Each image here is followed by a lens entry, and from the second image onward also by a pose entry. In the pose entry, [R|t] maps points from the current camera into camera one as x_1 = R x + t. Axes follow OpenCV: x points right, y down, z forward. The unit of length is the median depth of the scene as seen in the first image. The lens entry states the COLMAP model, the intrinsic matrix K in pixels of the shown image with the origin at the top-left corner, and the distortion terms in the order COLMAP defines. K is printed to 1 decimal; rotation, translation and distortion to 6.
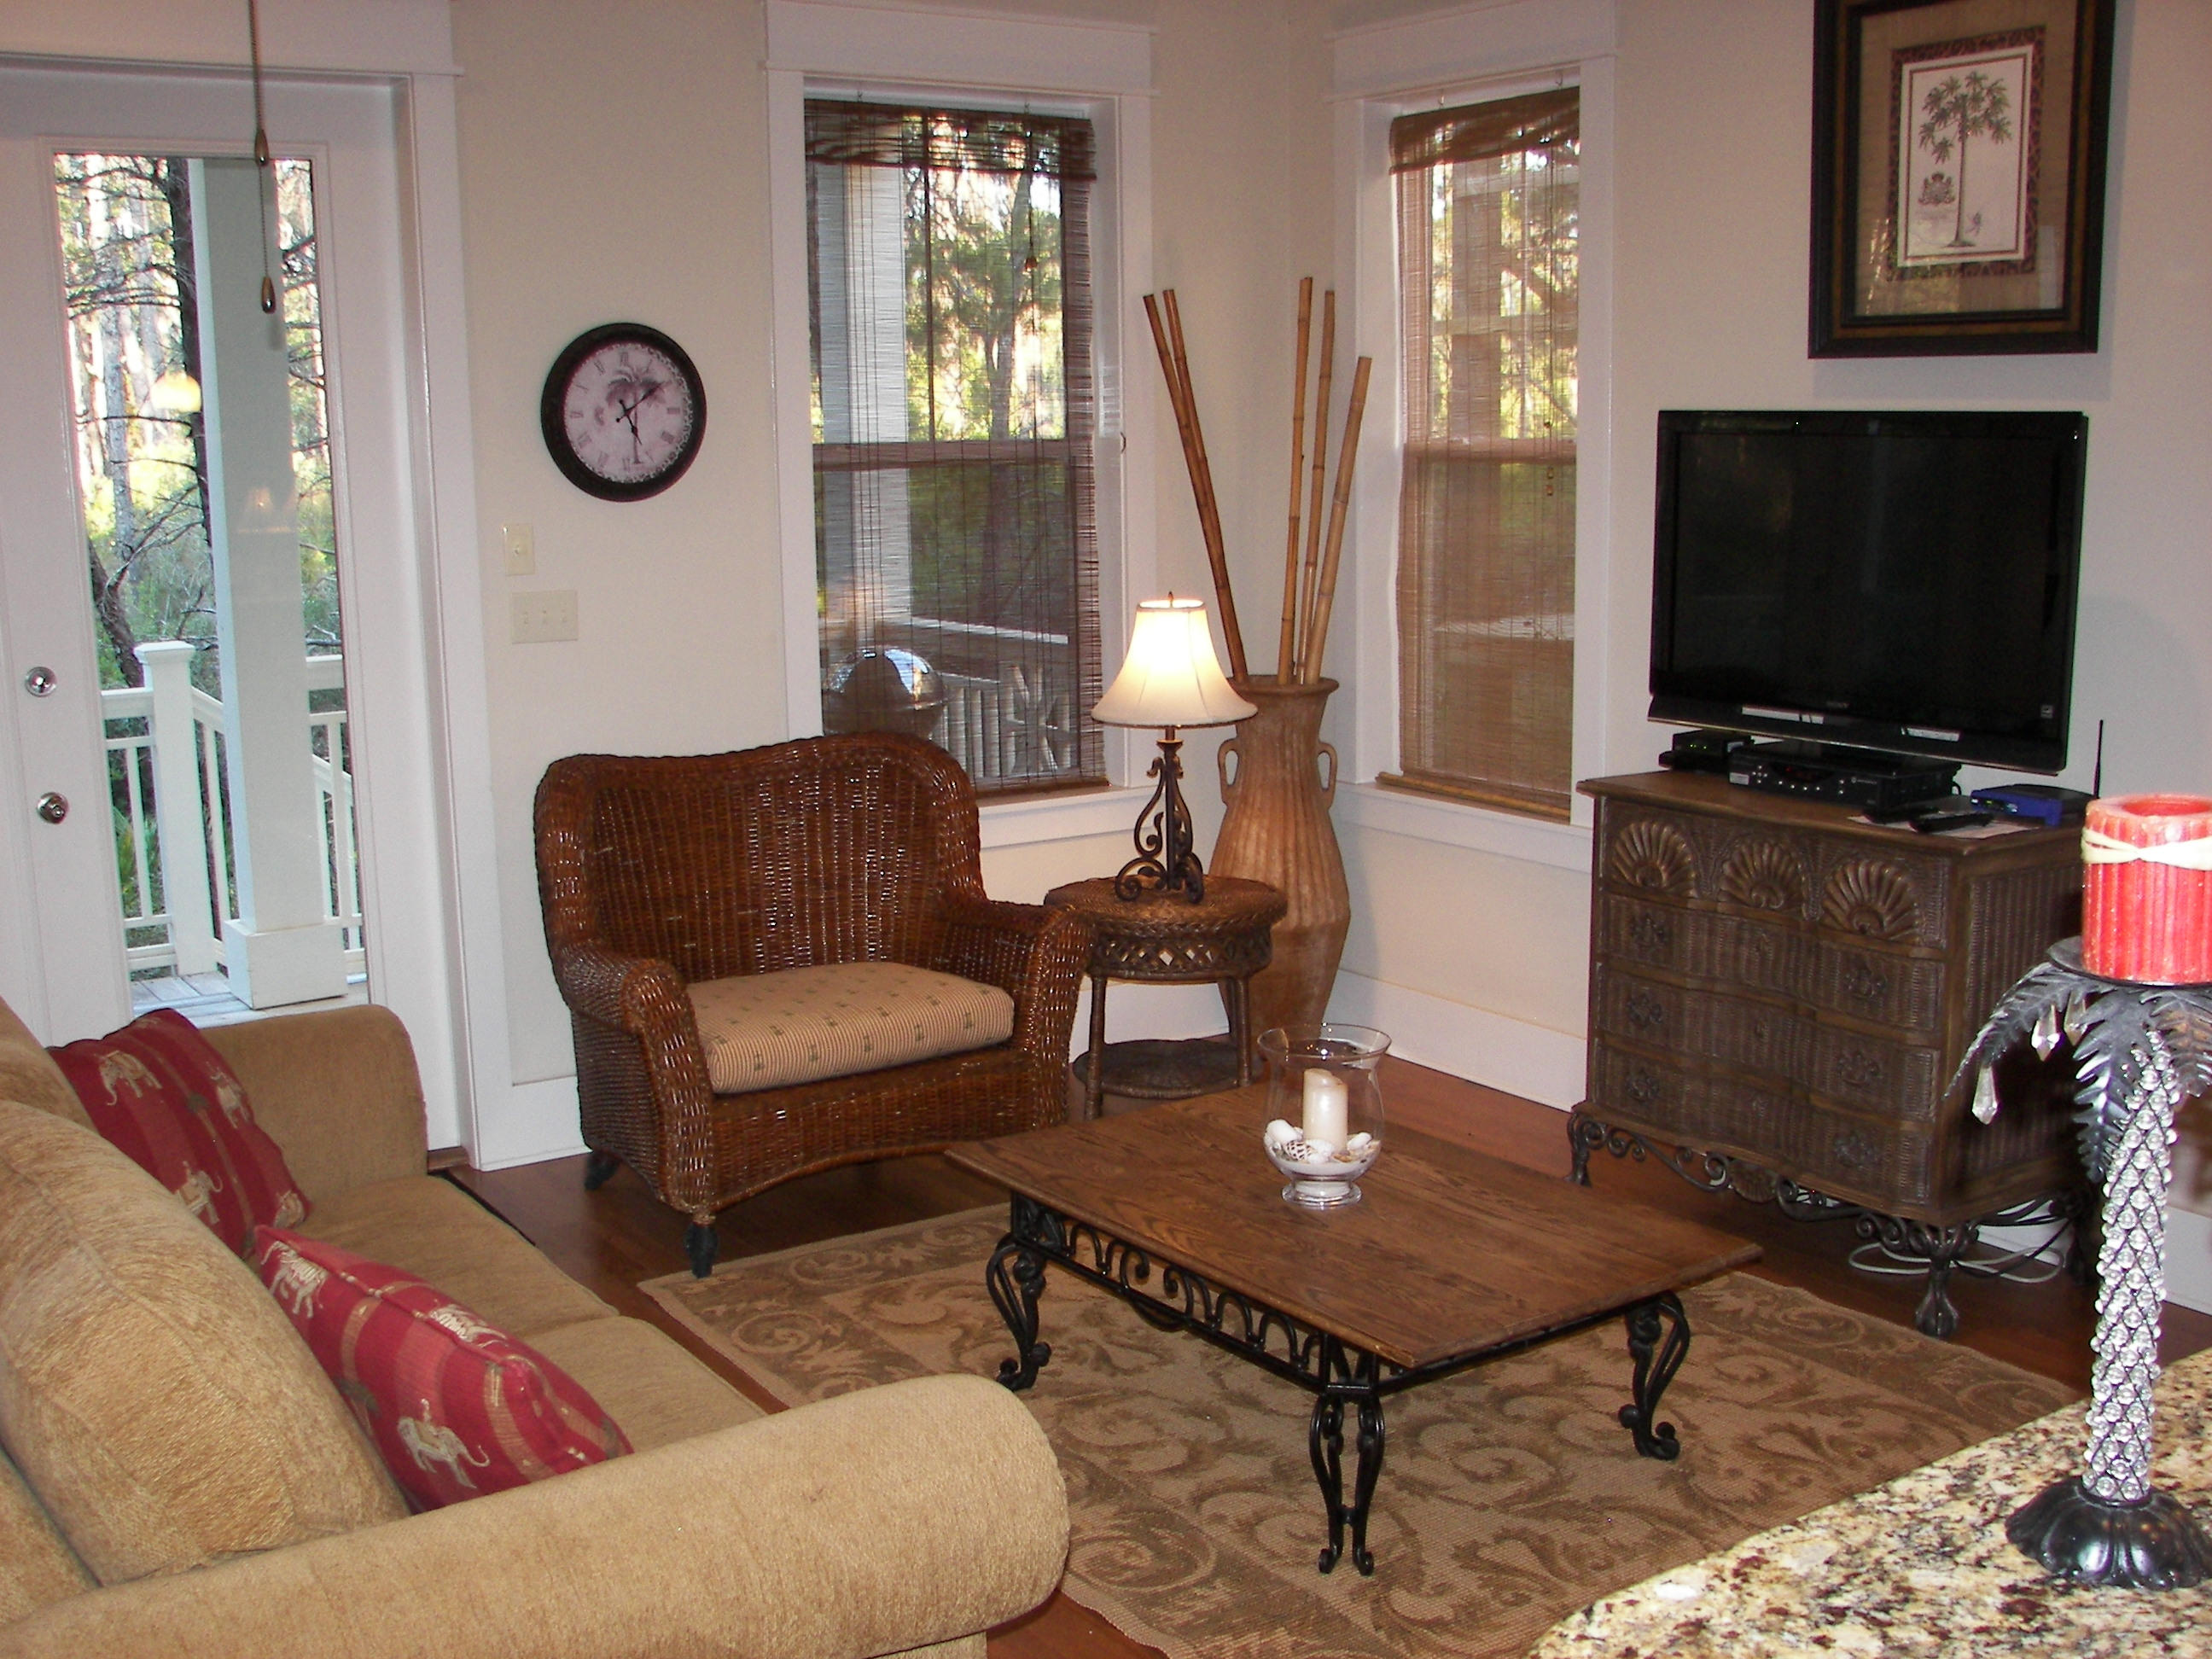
lens RADIAL K [[2409.4, 0, 1062.5], [0, 2409.4, 837.6], [0, 0, 1]] dist [-0.177905, 0.277174]
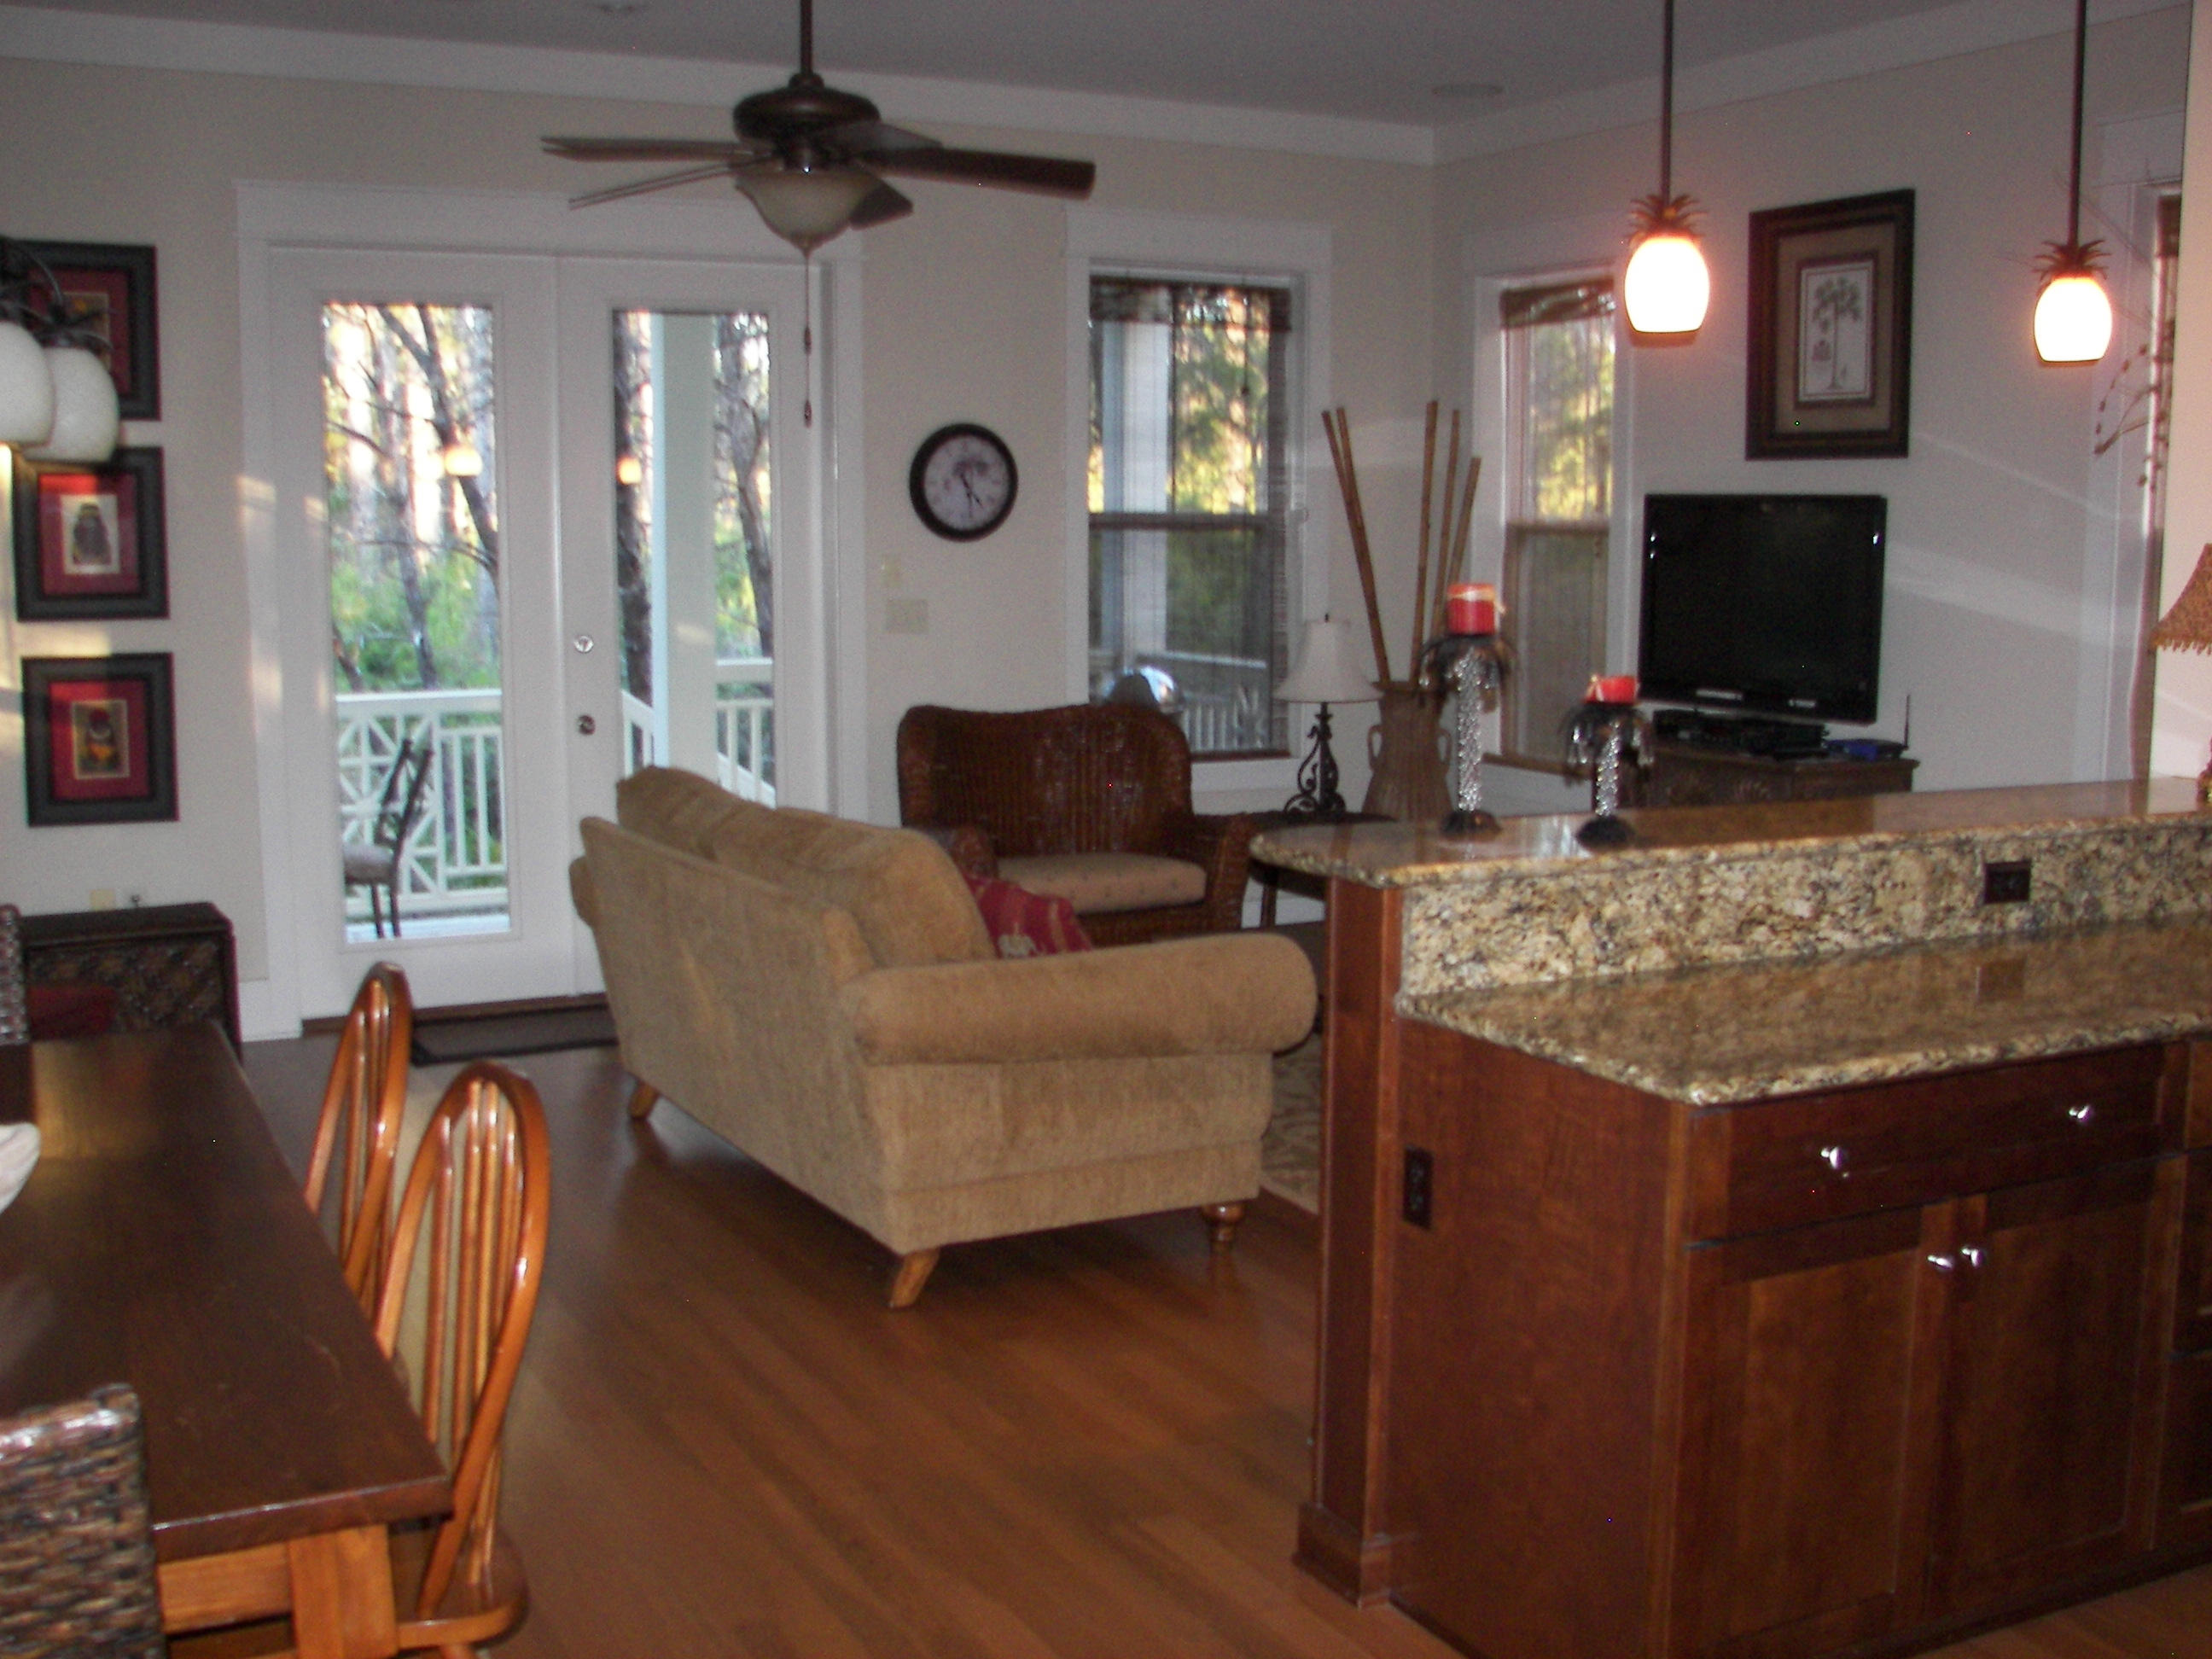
lens RADIAL K [[2350.3, 0, 1100.4], [0, 2350.3, 866.4], [0, 0, 1]] dist [-0.205967, 0.238175]
pose [[0.994106, 0.032693, -0.103369, 0.059966], [-0.035536, 0.999036, -0.025782, 0.094308], [0.102426, 0.029303, 0.994309, -0.431034]]
